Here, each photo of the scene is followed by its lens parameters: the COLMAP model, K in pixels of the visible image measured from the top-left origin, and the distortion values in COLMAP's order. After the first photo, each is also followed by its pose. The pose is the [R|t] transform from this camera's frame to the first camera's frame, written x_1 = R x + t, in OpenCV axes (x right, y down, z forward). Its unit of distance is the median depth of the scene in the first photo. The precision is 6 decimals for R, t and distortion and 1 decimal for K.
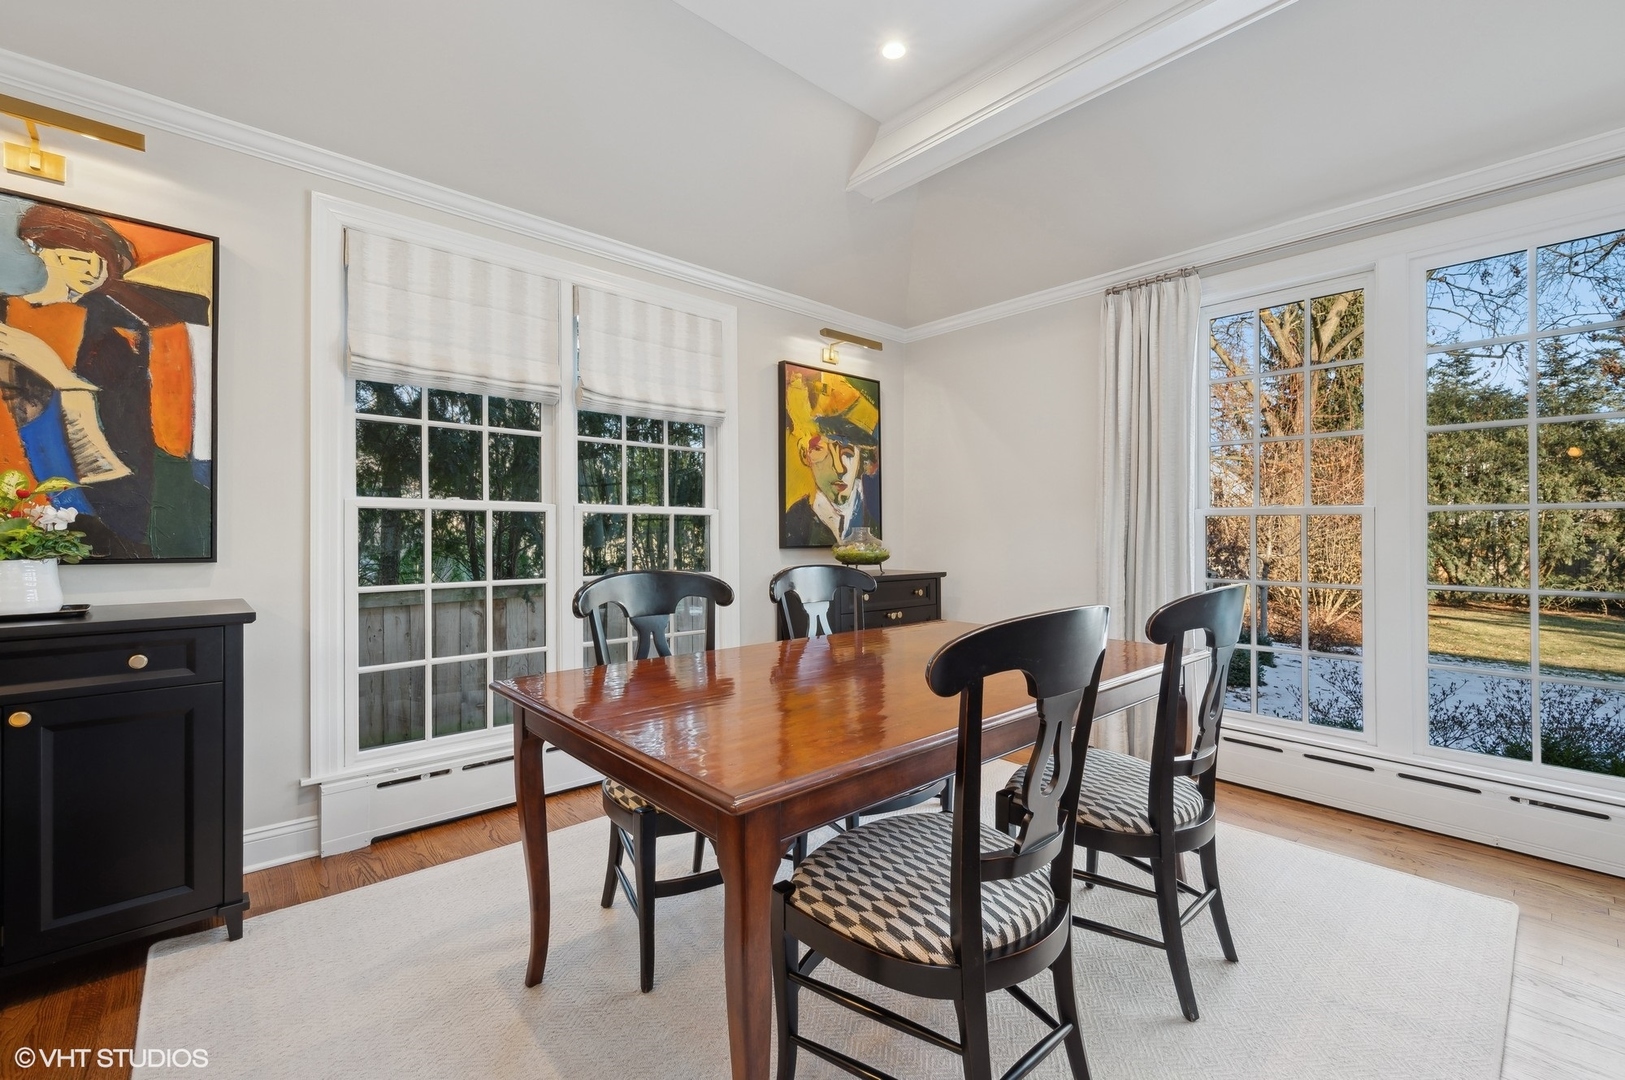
lens RADIAL K [[674.8, 0, 811.2], [0, 674.8, 536.8], [0, 0, 1]] dist [-0.004017, -0.000575]
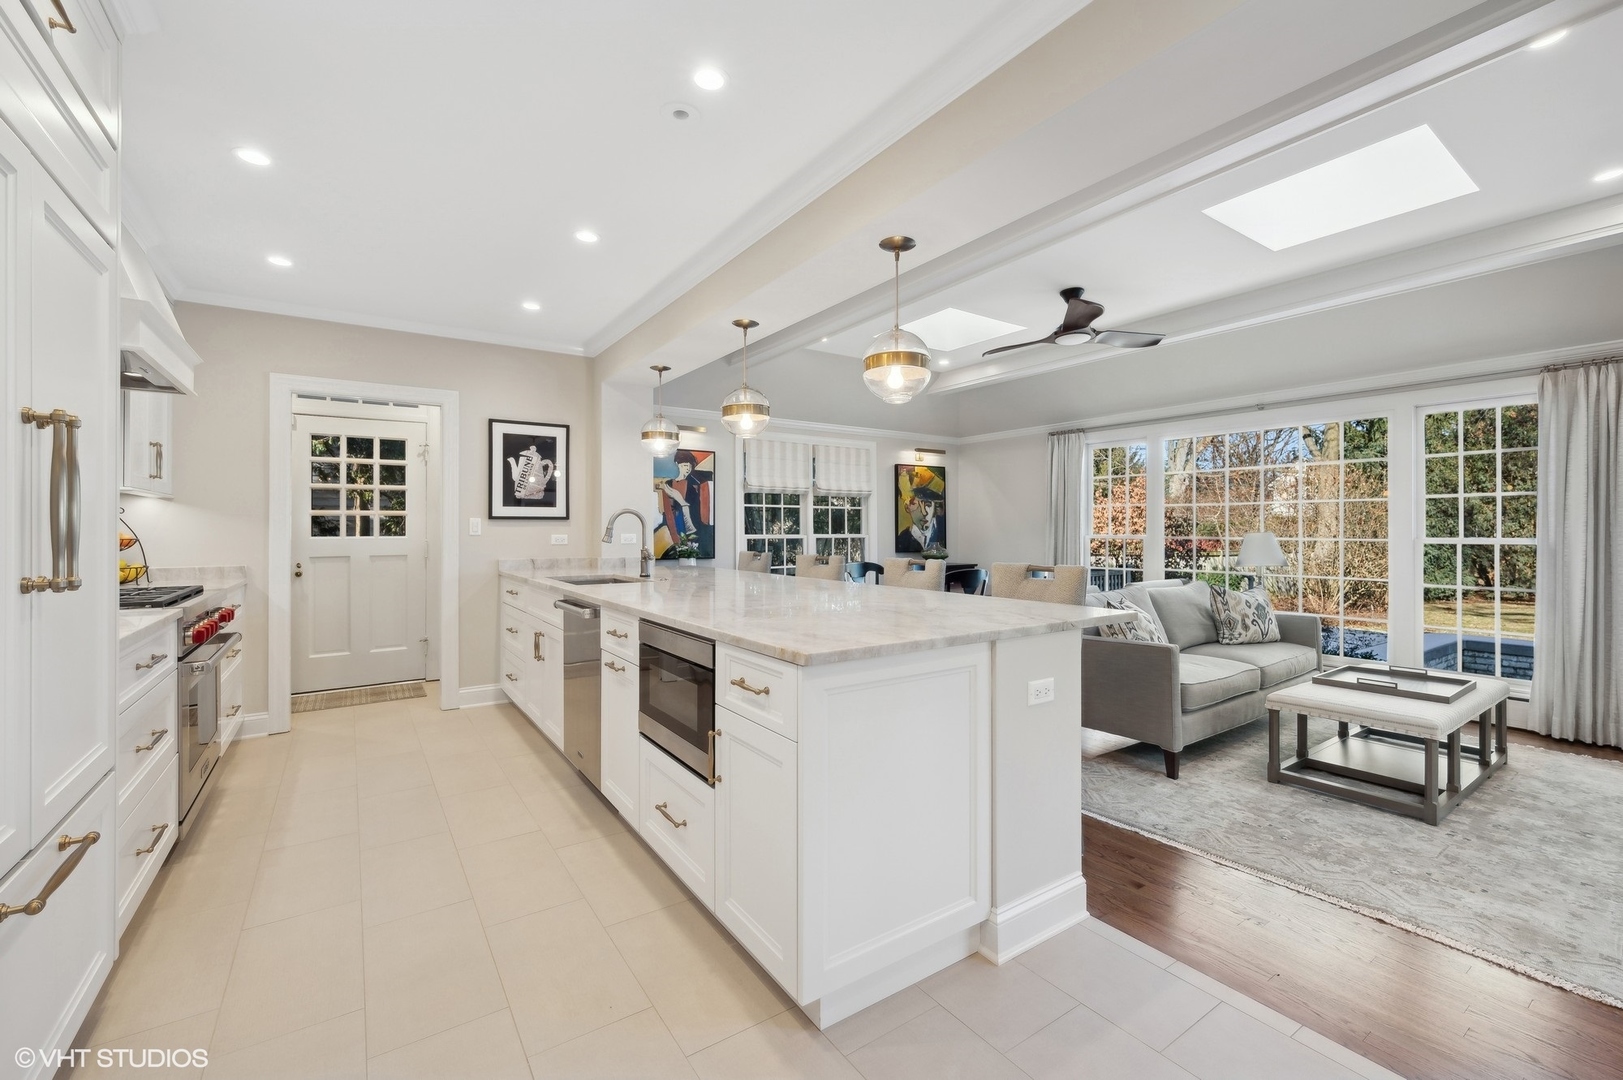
lens RADIAL K [[674.0, 0, 821.4], [0, 674.0, 531.6], [0, 0, 1]] dist [-0.004017, -0.000575]
pose [[0.992497, -0.001859, -0.122256, -0.030761], [0.001626, 0.999997, -0.002003, -0.071016], [0.122260, 0.001789, 0.992497, -1.822423]]
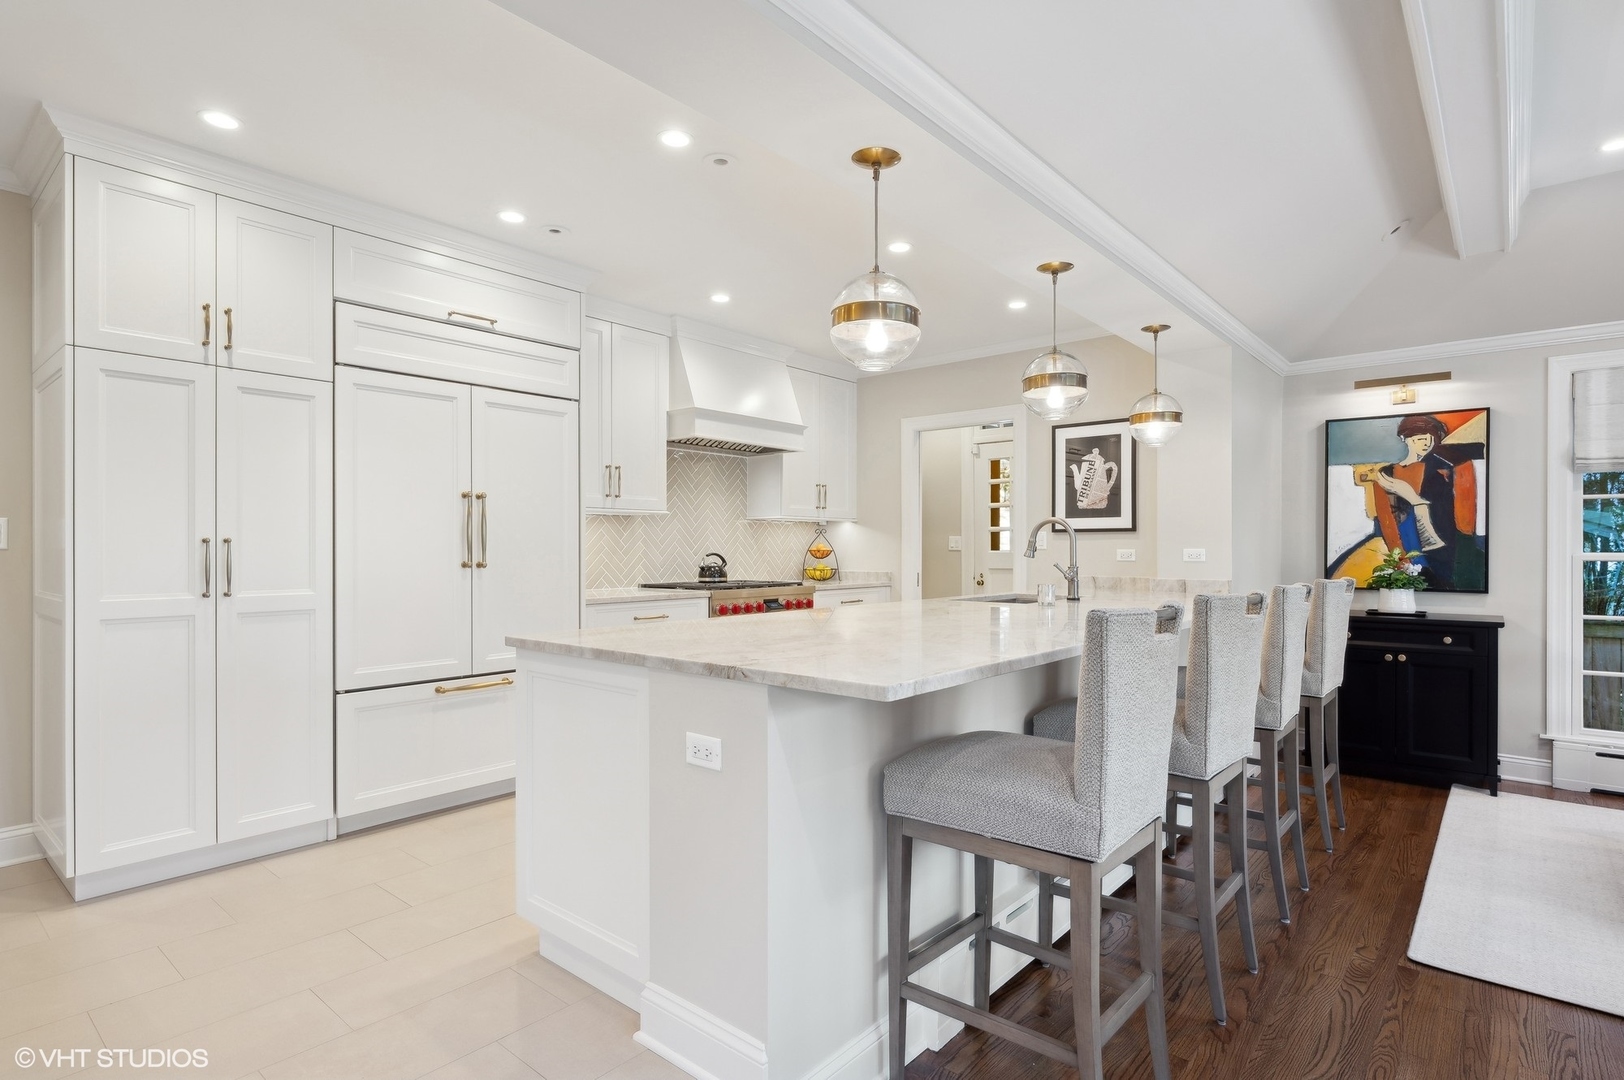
lens RADIAL K [[831.9, 0, 814.1], [0, 831.9, 544.8], [0, 0, 1]] dist [0.001312, -0.000360]
pose [[0.128878, -0.001612, -0.991659, 0.957477], [-0.005036, 0.999985, -0.002280, -0.069598], [0.991648, 0.005288, 0.128868, -0.941165]]
